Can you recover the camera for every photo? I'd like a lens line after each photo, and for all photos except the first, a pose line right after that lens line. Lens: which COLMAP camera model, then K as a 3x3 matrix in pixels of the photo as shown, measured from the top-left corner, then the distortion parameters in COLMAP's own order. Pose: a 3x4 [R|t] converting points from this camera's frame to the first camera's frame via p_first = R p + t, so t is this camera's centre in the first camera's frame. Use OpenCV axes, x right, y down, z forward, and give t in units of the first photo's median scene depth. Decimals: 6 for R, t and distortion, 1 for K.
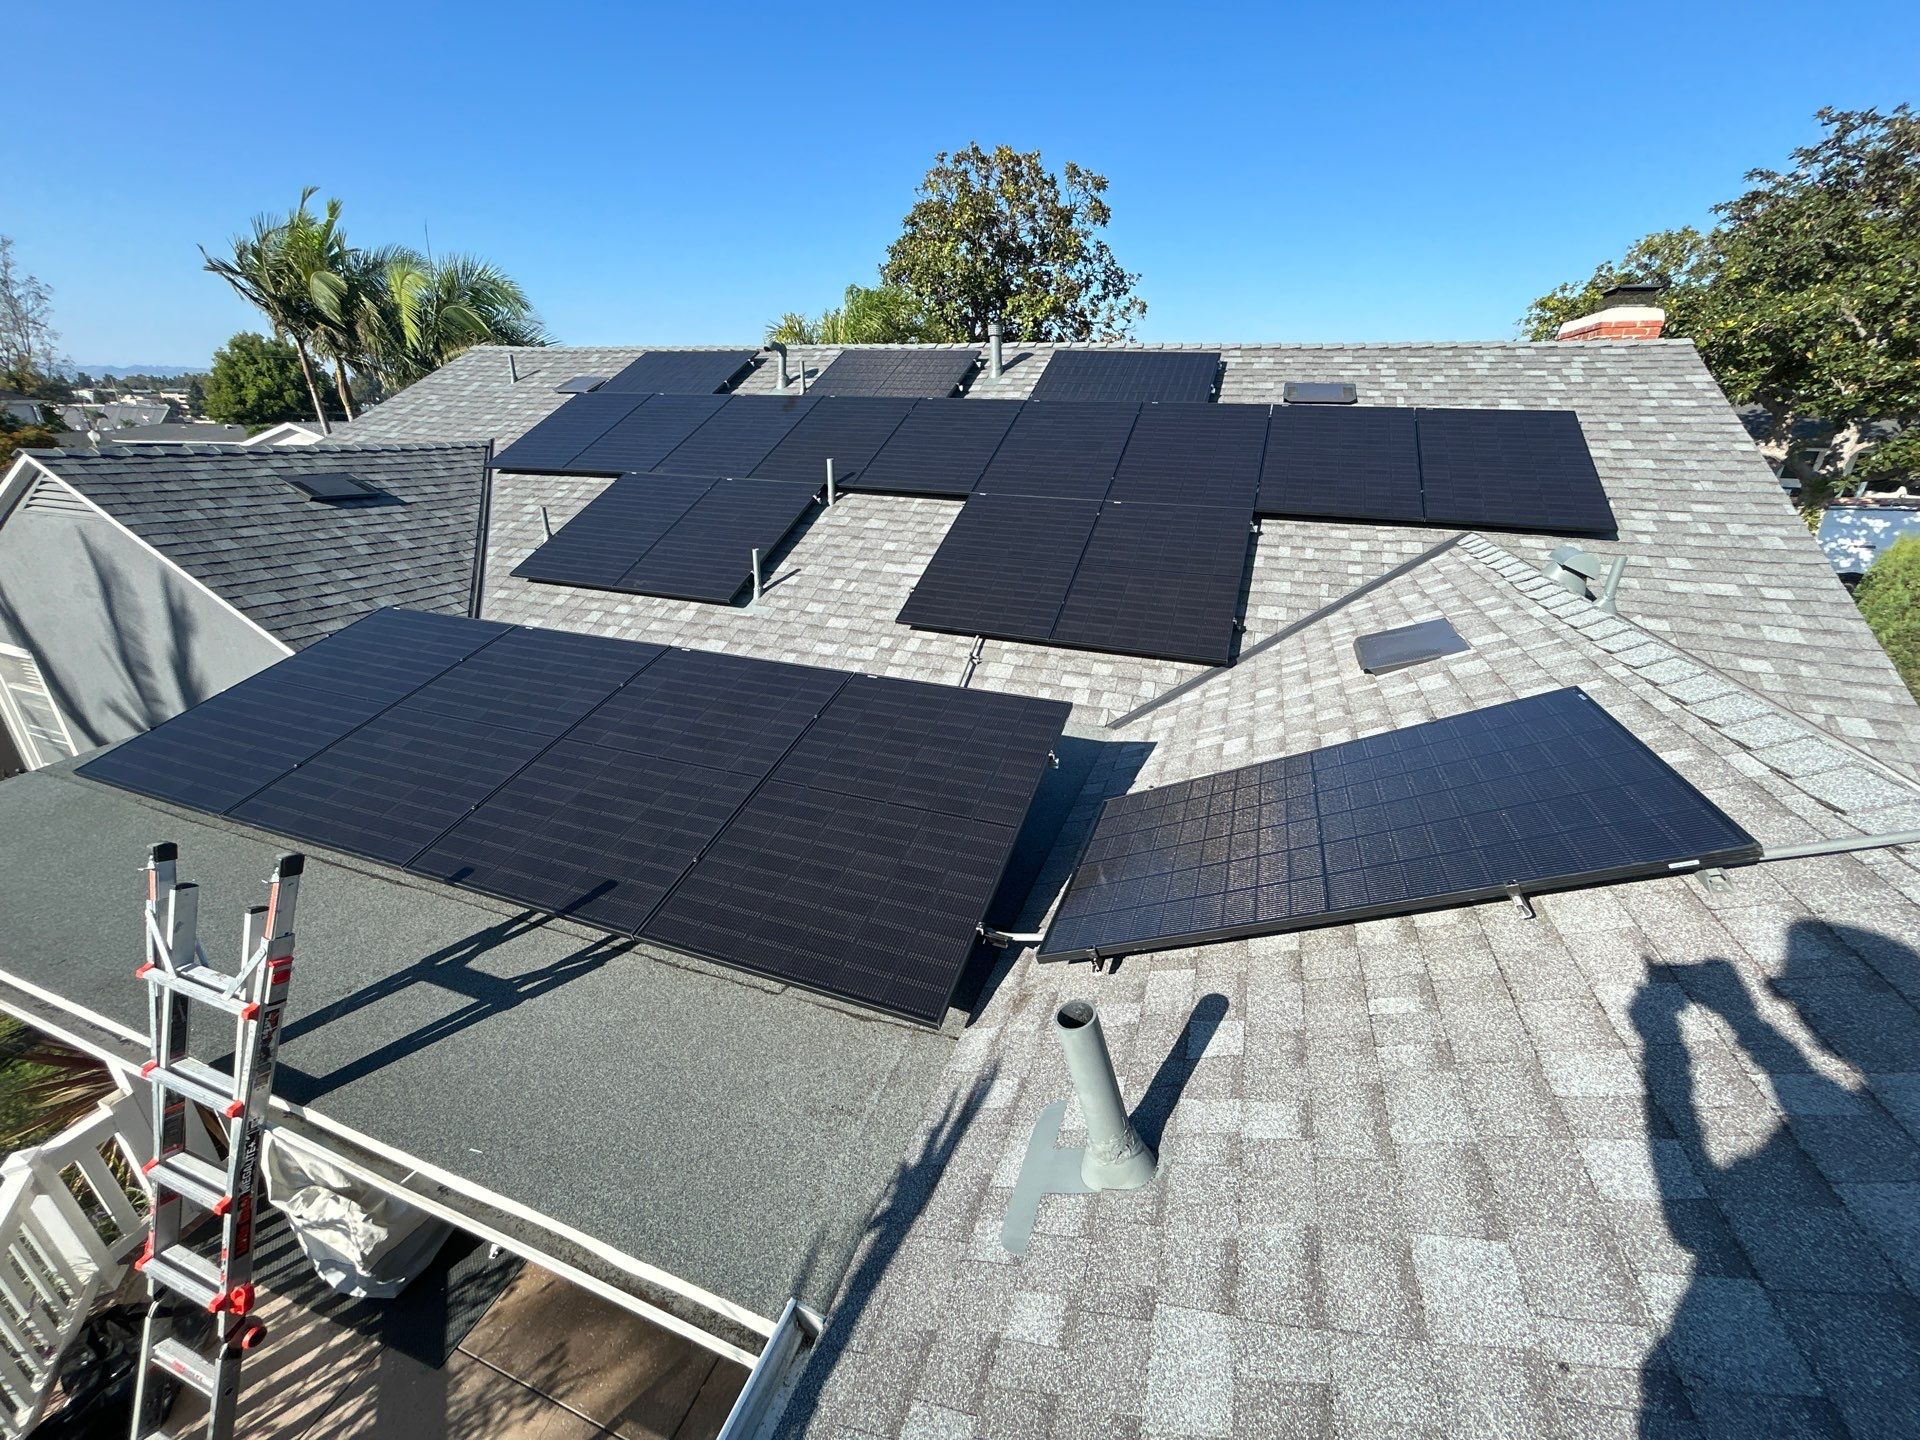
lens RADIAL K [[766.1, 0, 955.1], [0, 766.1, 718.9], [0, 0, 1]] dist [-0.001059, 0.000577]
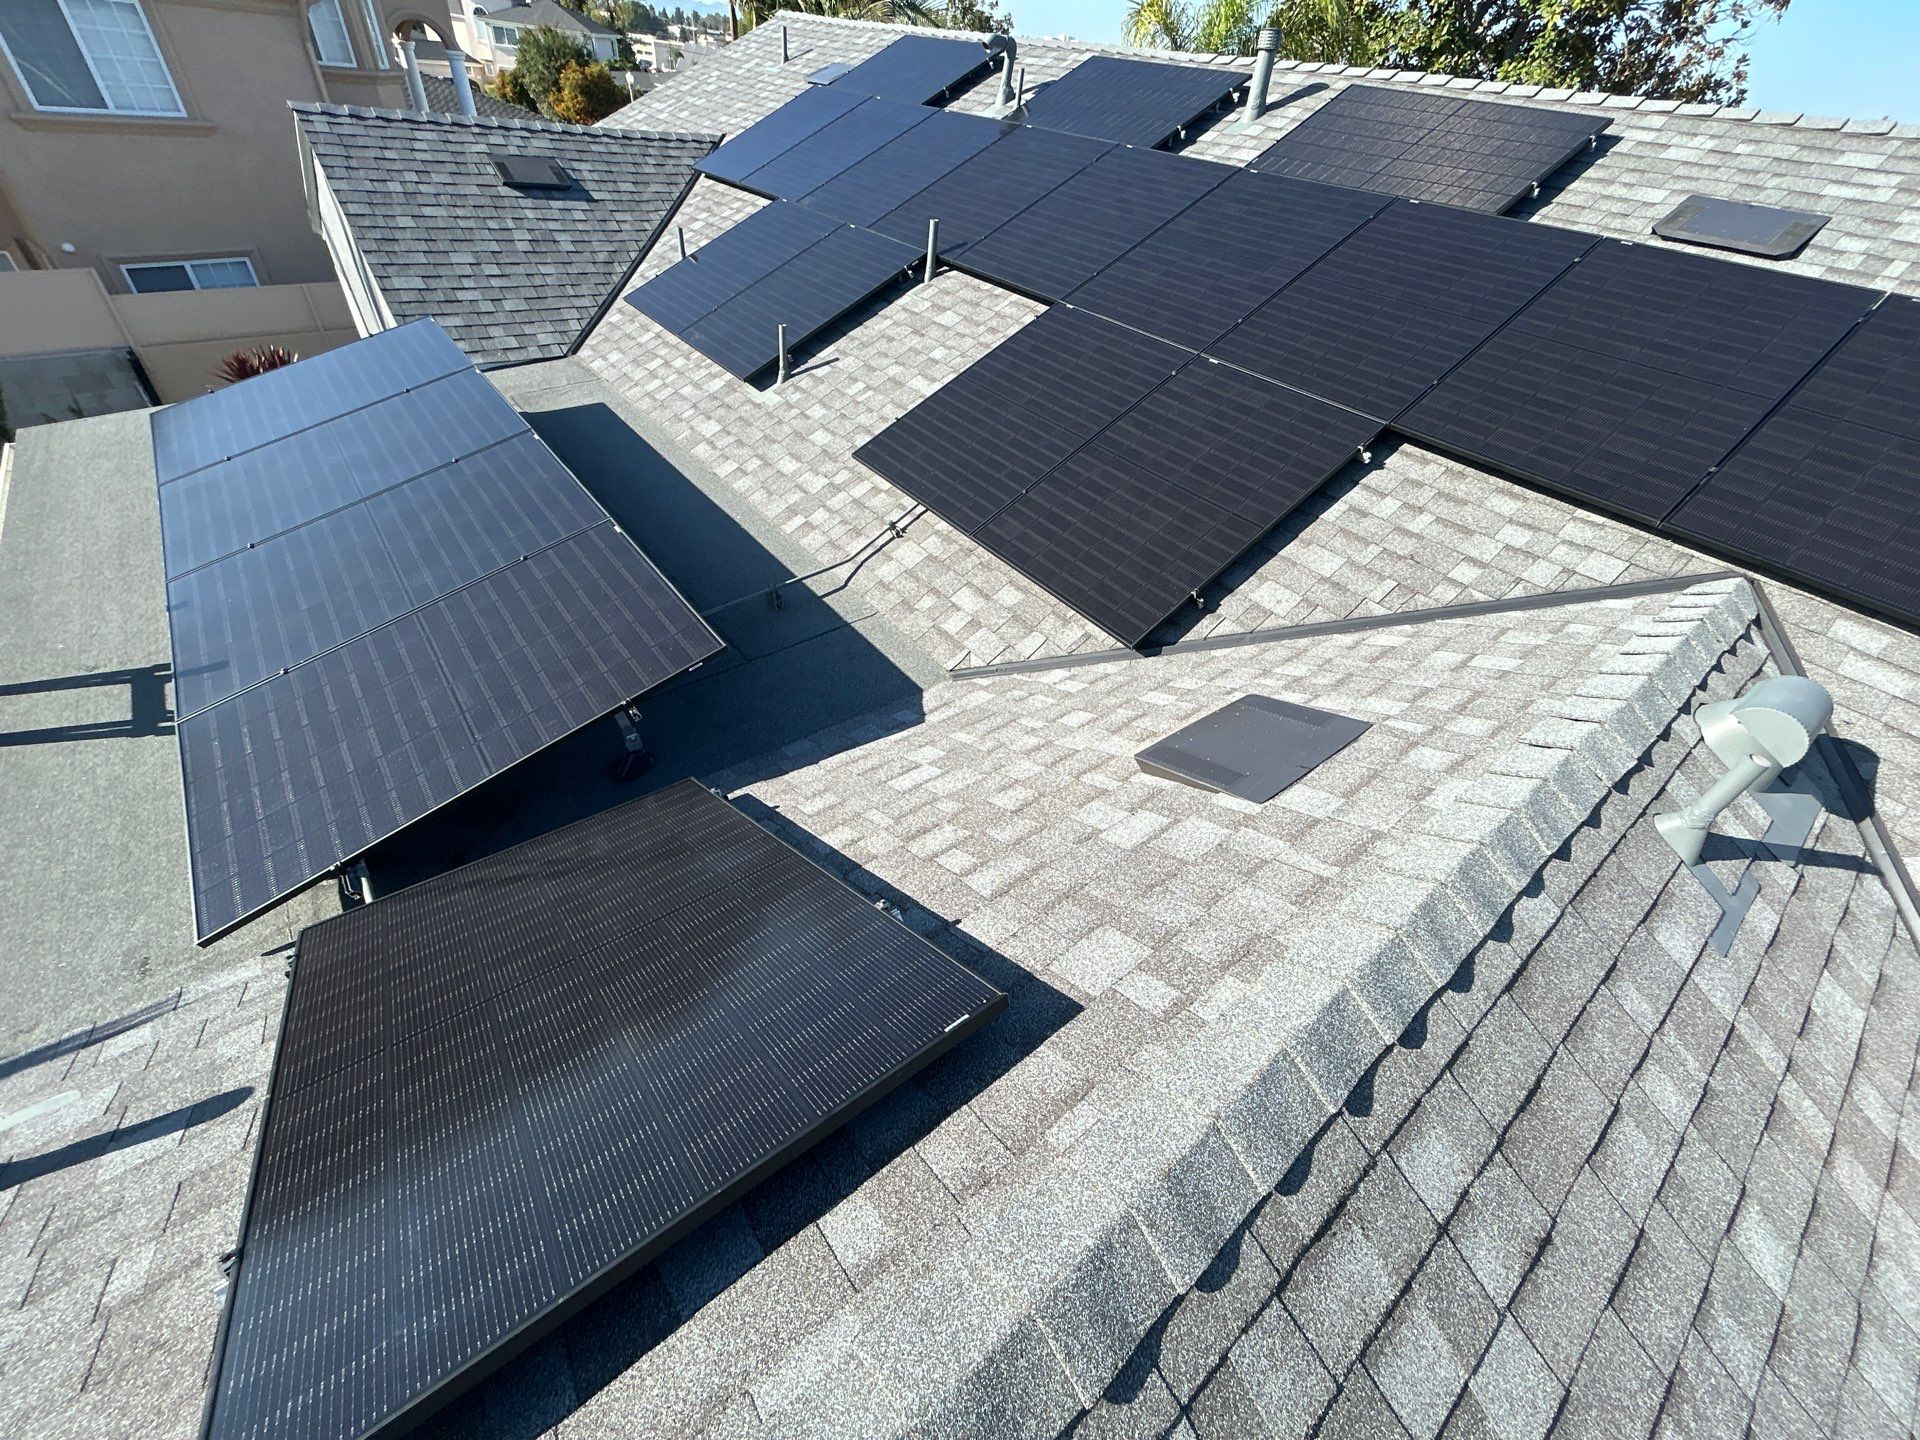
lens RADIAL K [[766.1, 0, 961.1], [0, 766.1, 715.9], [0, 0, 1]] dist [-0.001059, 0.000577]
pose [[0.855305, 0.385151, -0.346573, 0.331596], [-0.271843, 0.903018, 0.332656, -0.142089], [0.441085, -0.190309, 0.877056, 0.207416]]
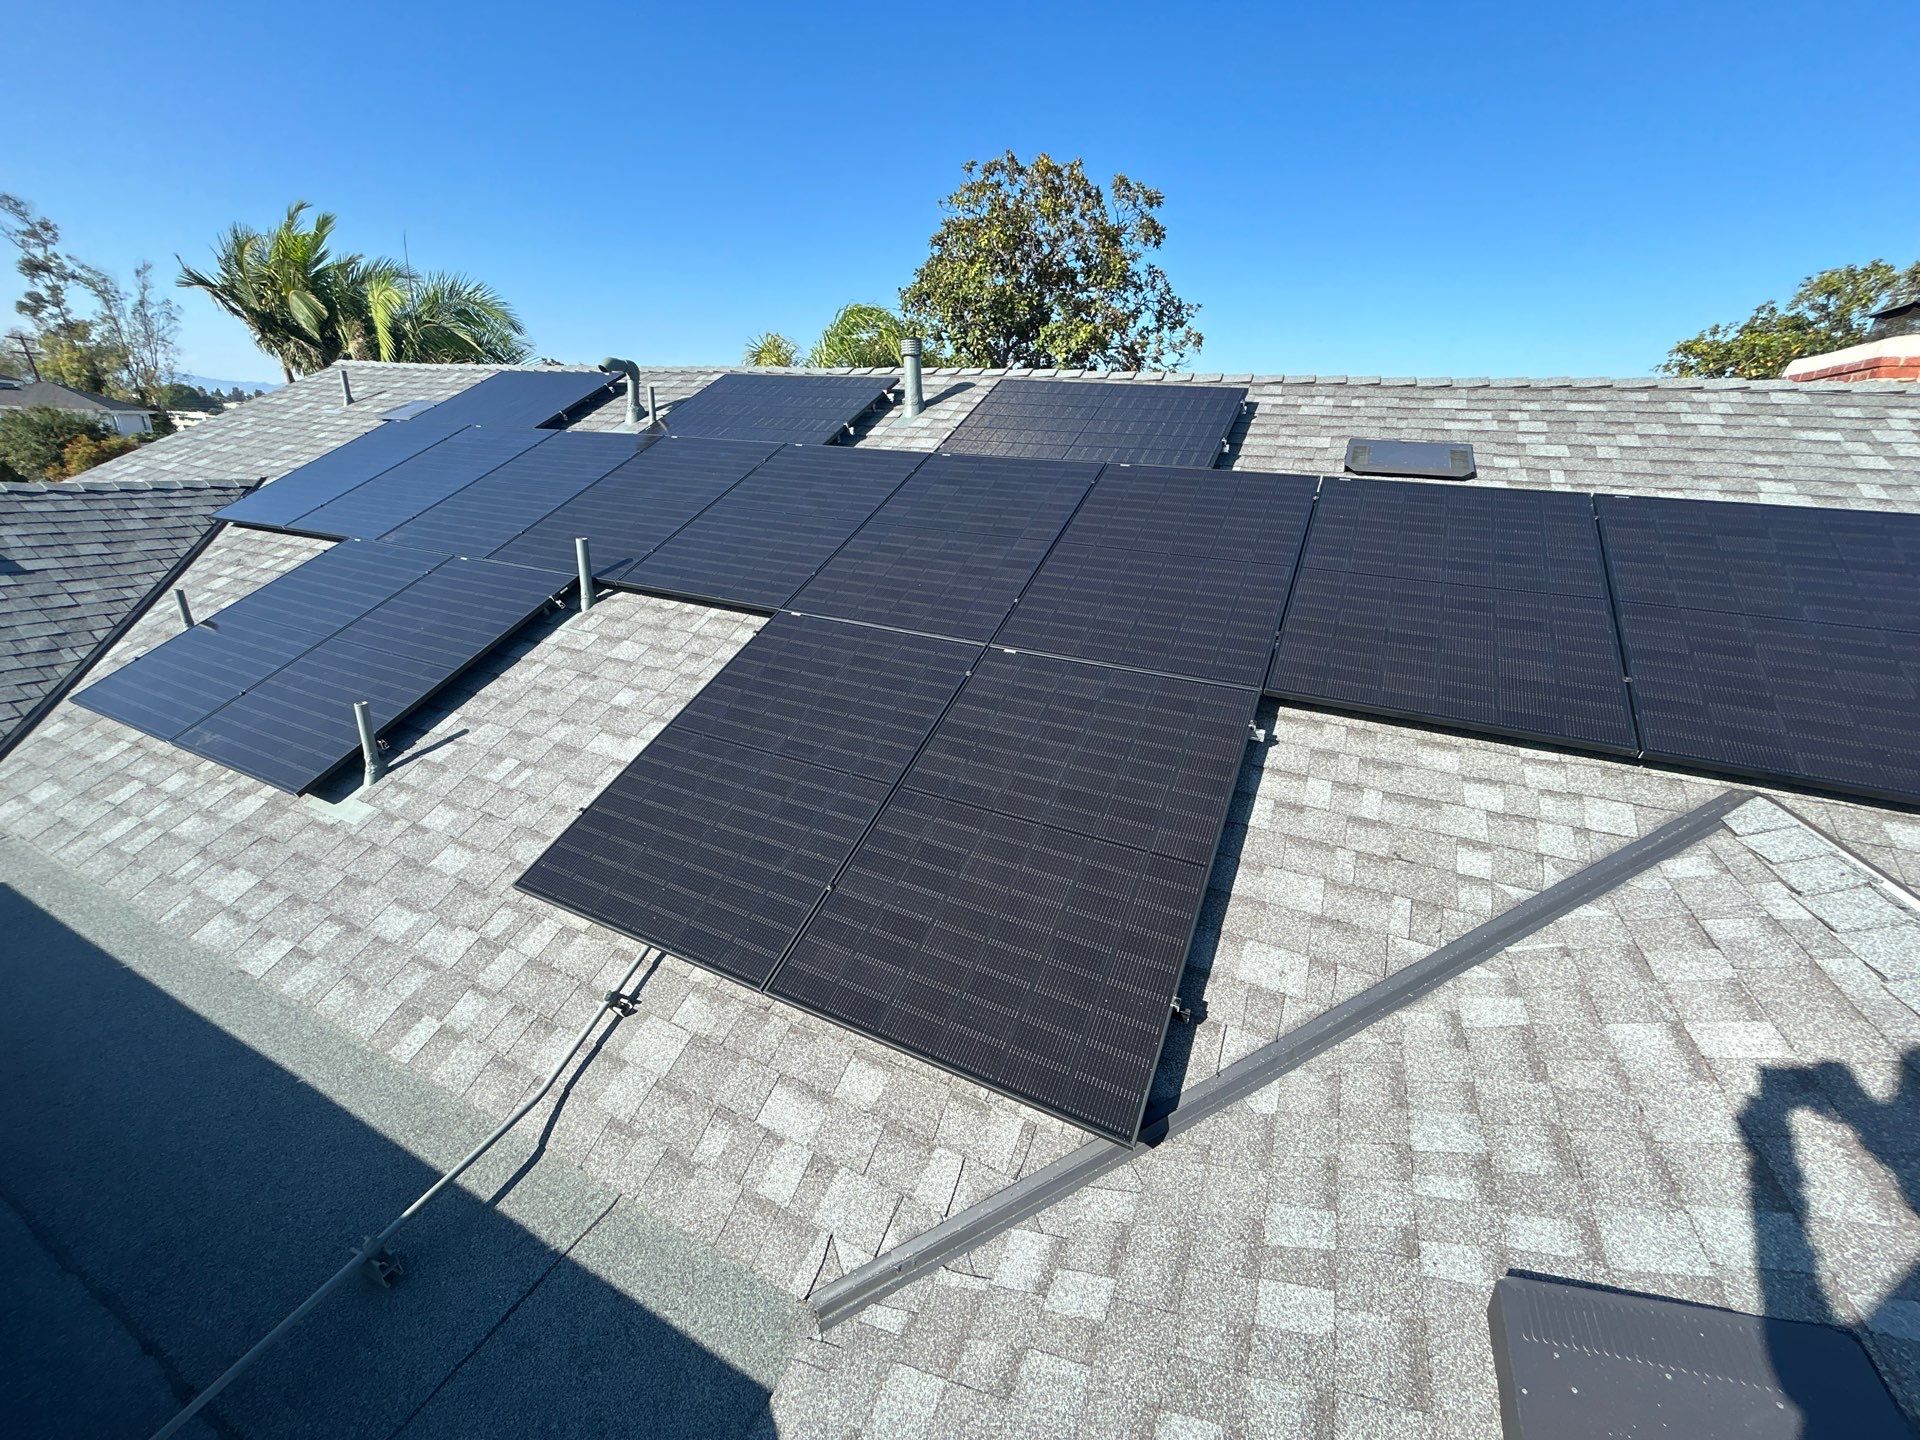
lens RADIAL K [[766.1, 0, 955.0], [0, 766.1, 720.3], [0, 0, 1]] dist [-0.001059, 0.000577]
pose [[0.995114, 0.059444, -0.078839, 0.191562], [-0.062411, 0.997411, -0.035728, -0.185740], [0.076511, 0.040474, 0.996247, 0.403702]]
